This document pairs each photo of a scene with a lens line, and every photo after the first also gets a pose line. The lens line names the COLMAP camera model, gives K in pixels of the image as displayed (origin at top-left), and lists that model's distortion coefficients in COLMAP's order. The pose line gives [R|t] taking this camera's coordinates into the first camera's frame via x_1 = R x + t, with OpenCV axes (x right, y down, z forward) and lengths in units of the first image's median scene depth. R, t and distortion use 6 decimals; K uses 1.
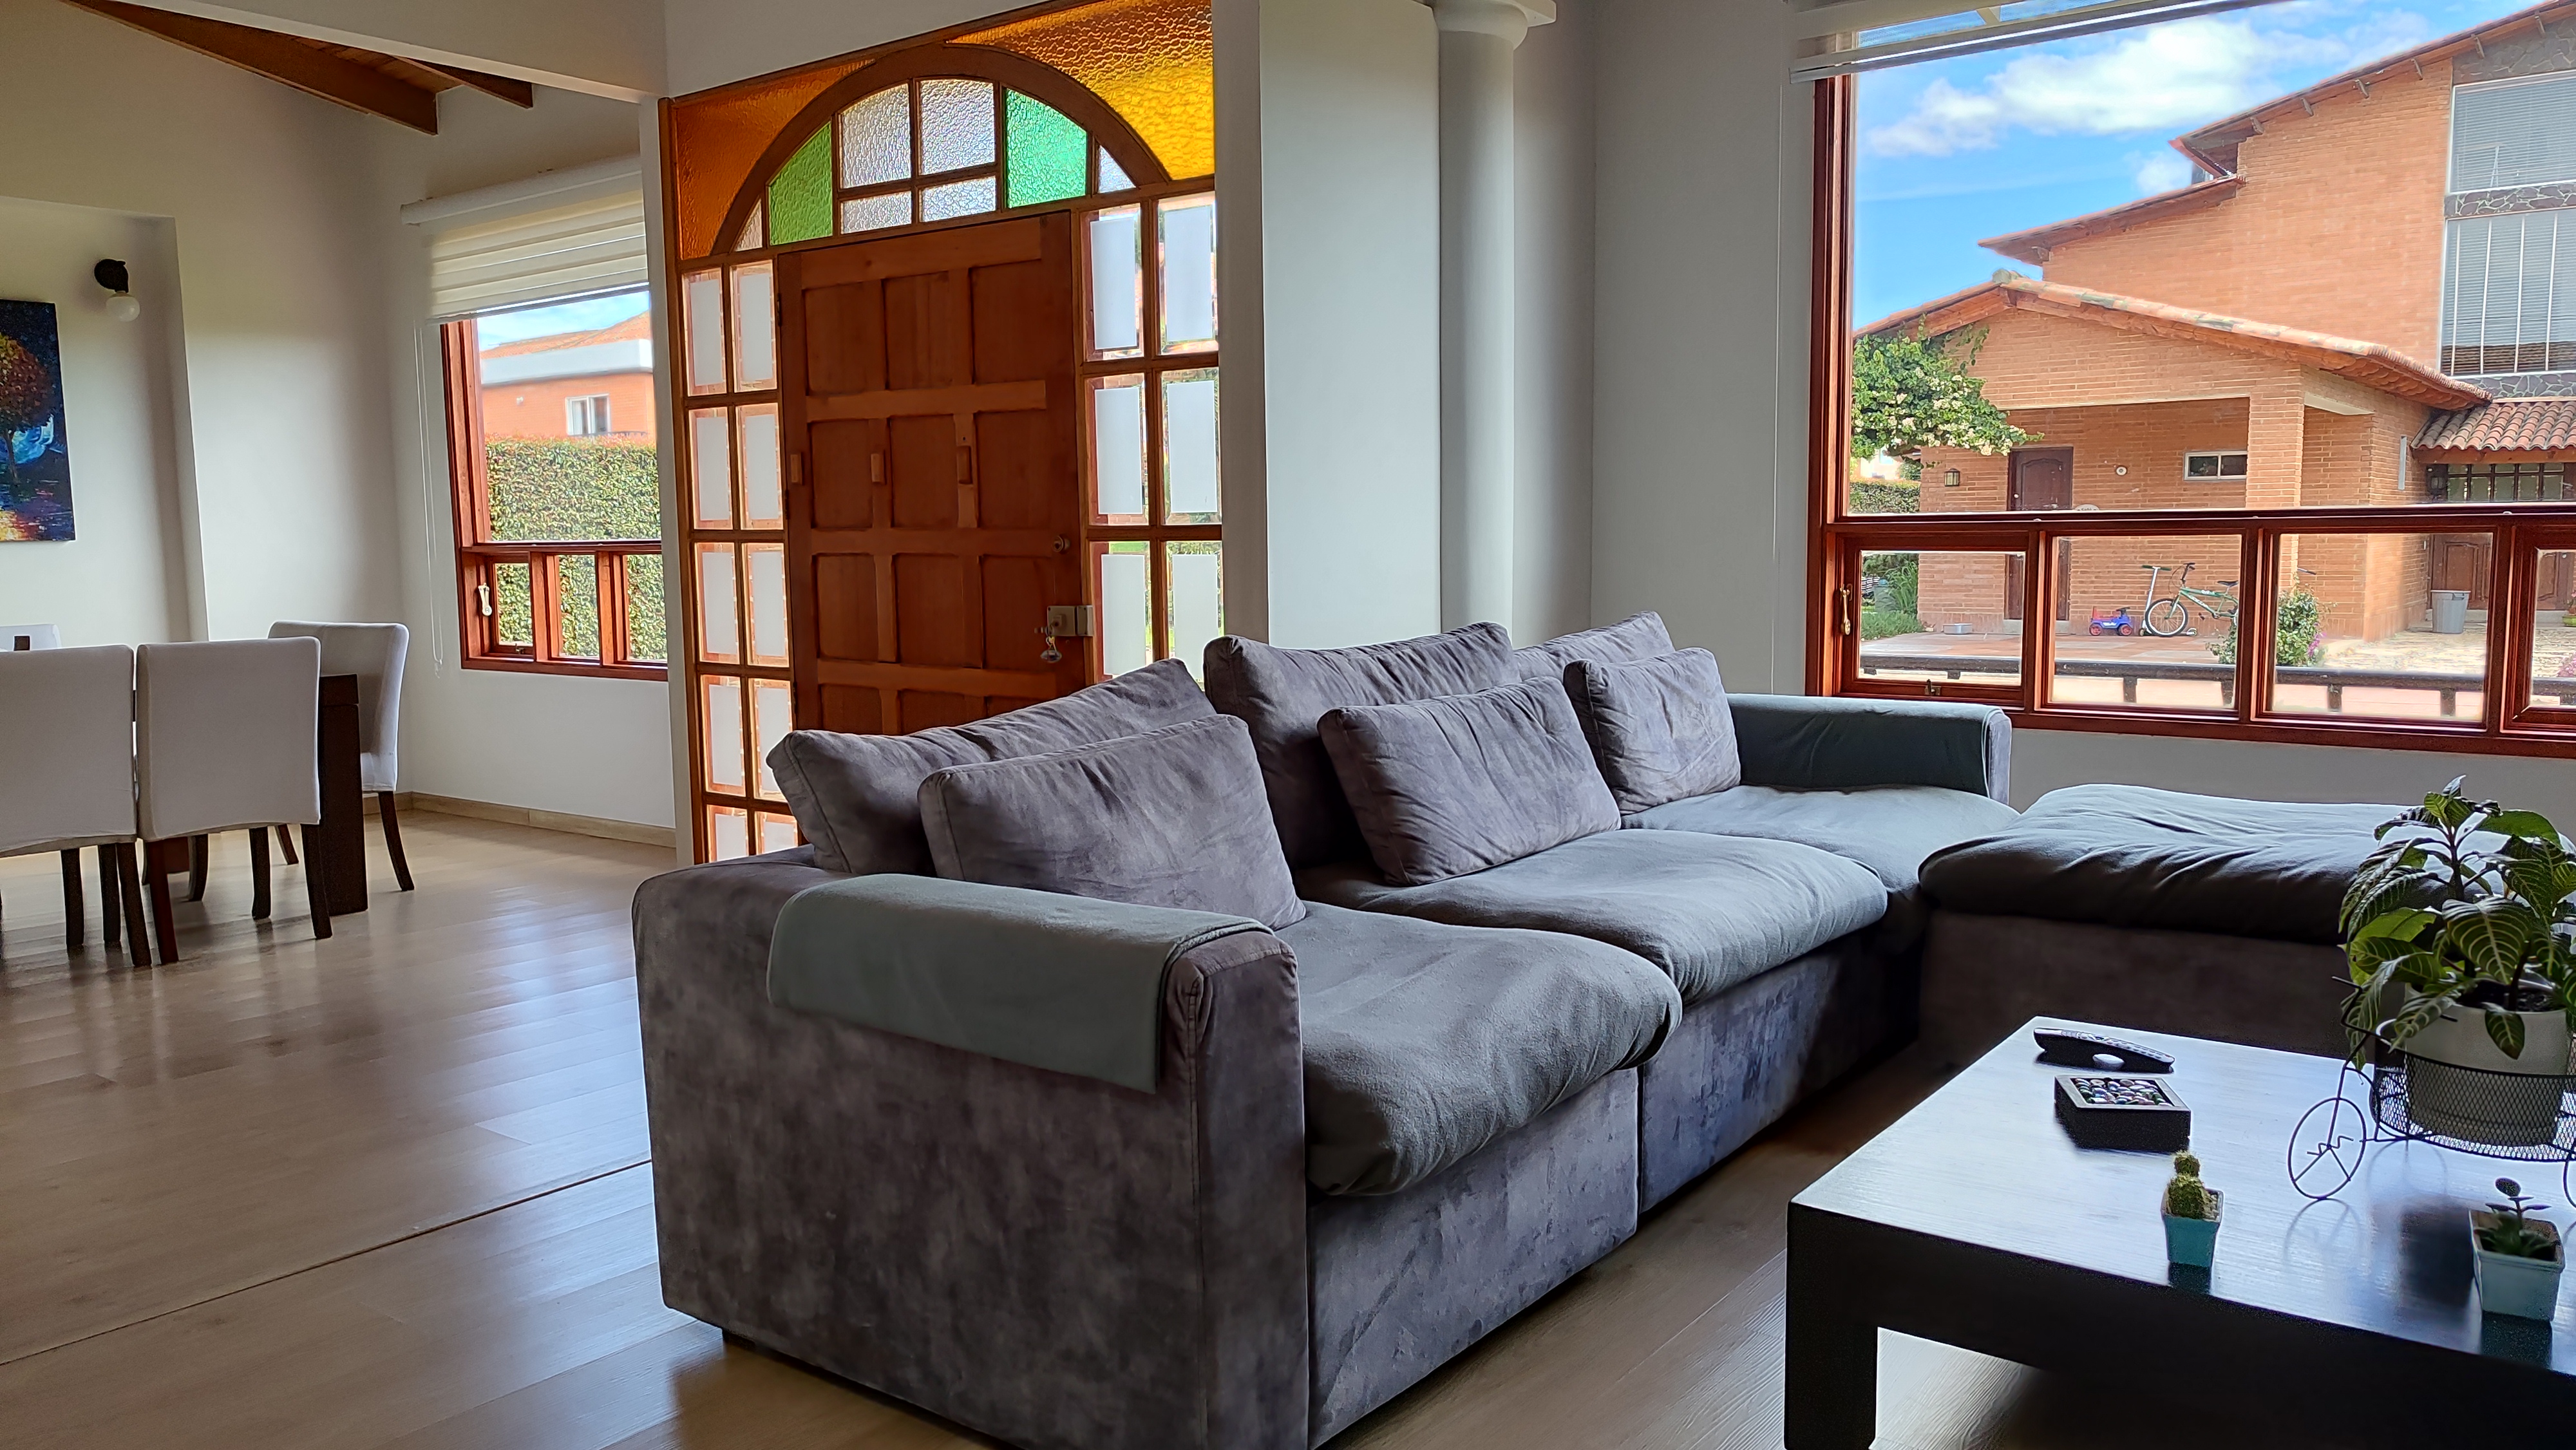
lens RADIAL K [[1875.1, 0, 1342.7], [0, 1875.1, 738.0], [0, 0, 1]] dist [0.011806, -0.011499]
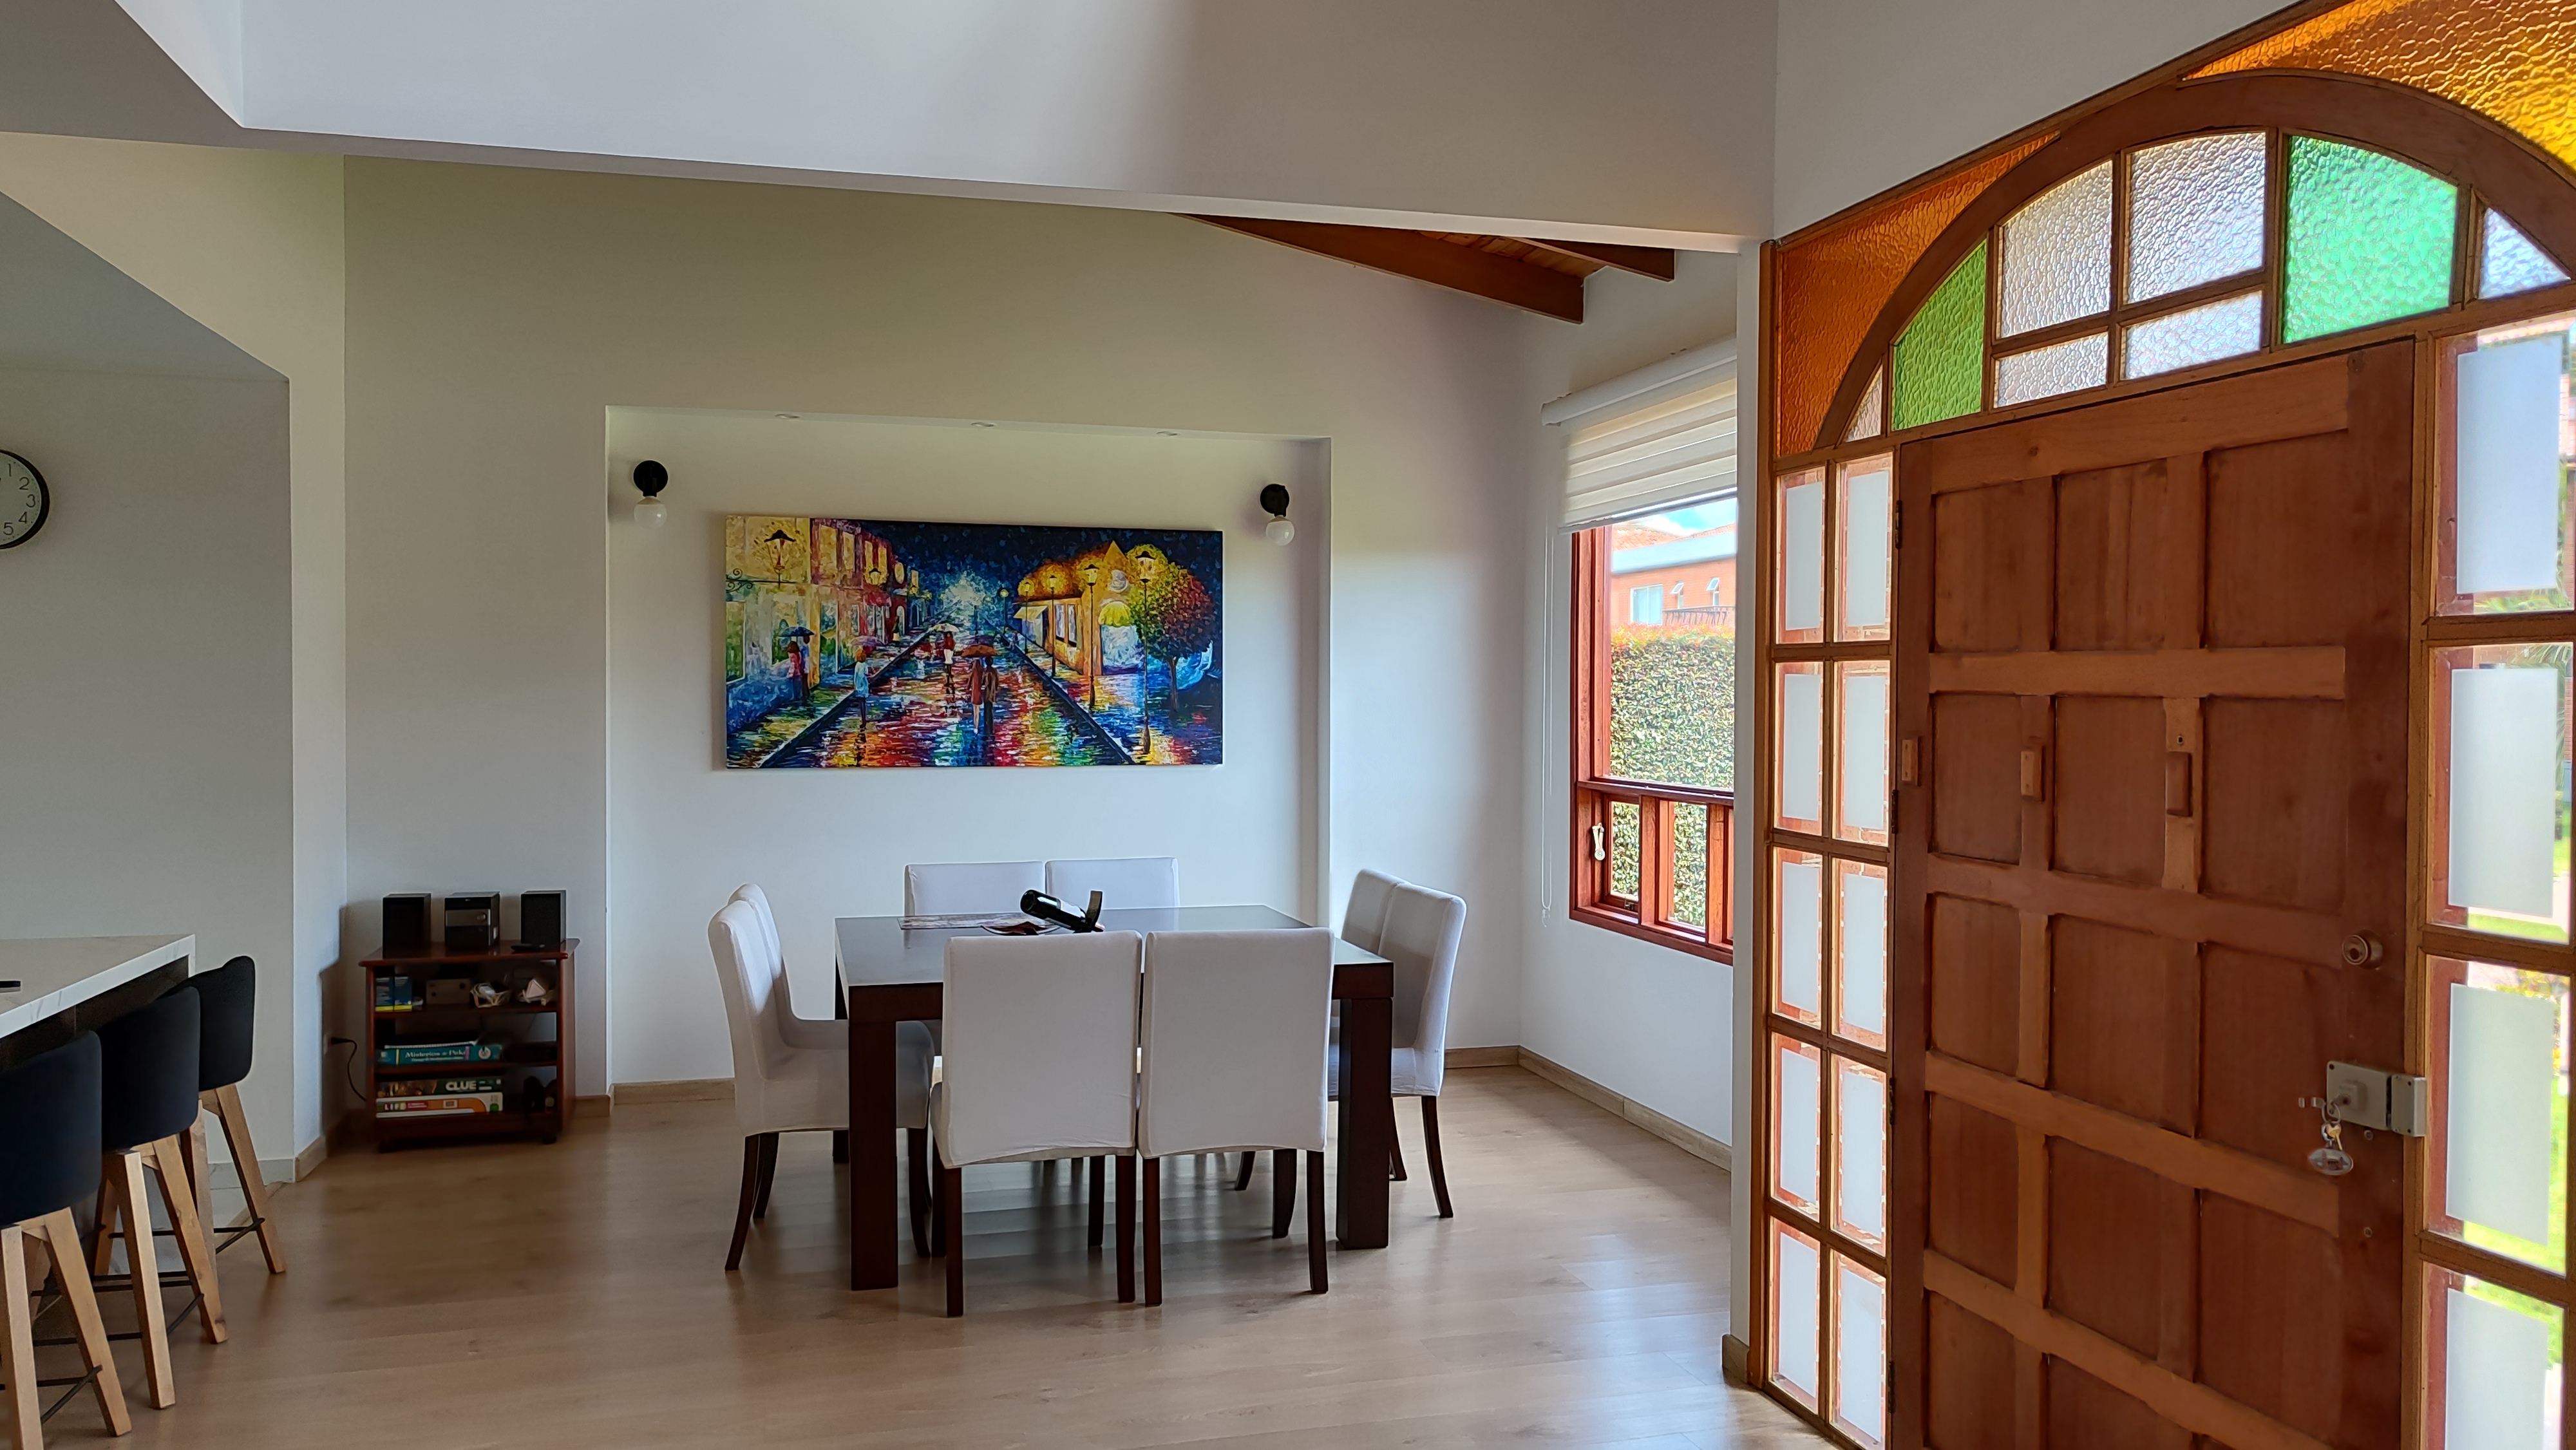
lens RADIAL K [[1875.1, 0, 1267.5], [0, 1875.1, 729.2], [0, 0, 1]] dist [0.011806, -0.011499]
pose [[0.780827, 0.027904, -0.624123, -0.053740], [-0.080246, 0.995207, -0.055899, -0.097588], [0.619572, 0.093730, 0.779324, 0.335741]]
